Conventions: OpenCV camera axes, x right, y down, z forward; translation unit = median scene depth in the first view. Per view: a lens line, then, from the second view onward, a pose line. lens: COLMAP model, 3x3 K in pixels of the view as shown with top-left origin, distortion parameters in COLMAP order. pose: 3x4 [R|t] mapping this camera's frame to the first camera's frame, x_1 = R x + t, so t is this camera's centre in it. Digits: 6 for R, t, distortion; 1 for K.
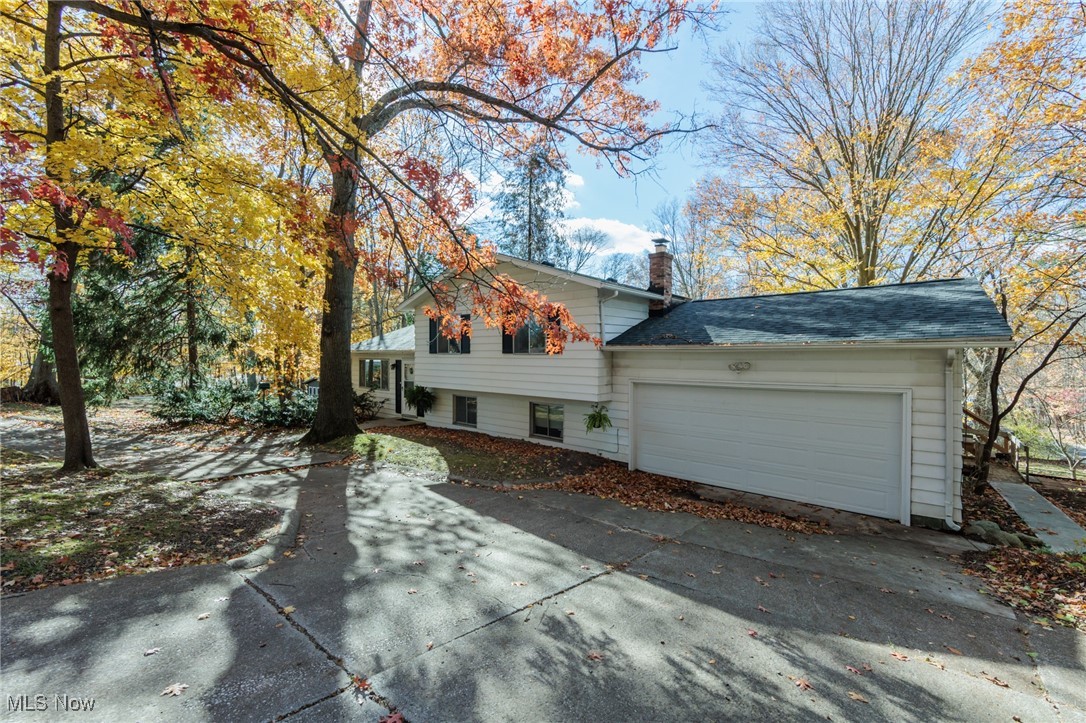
lens RADIAL K [[439.2, 0, 544.2], [0, 439.2, 357.0], [0, 0, 1]] dist [0.002113, -0.000100]
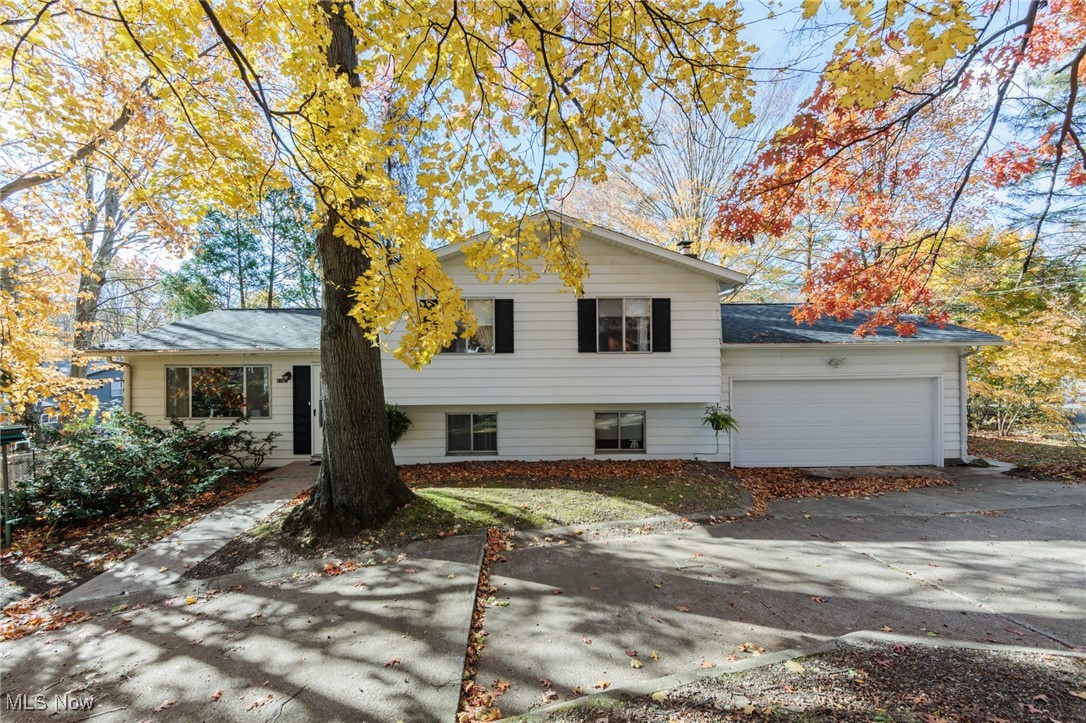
lens RADIAL K [[439.2, 0, 543.4], [0, 439.2, 359.8], [0, 0, 1]] dist [0.002113, -0.000100]
pose [[0.744337, -0.010812, 0.667717, -0.821826], [0.011992, 0.999924, 0.002823, 0.003106], [-0.667697, 0.005906, 0.744410, 0.568910]]
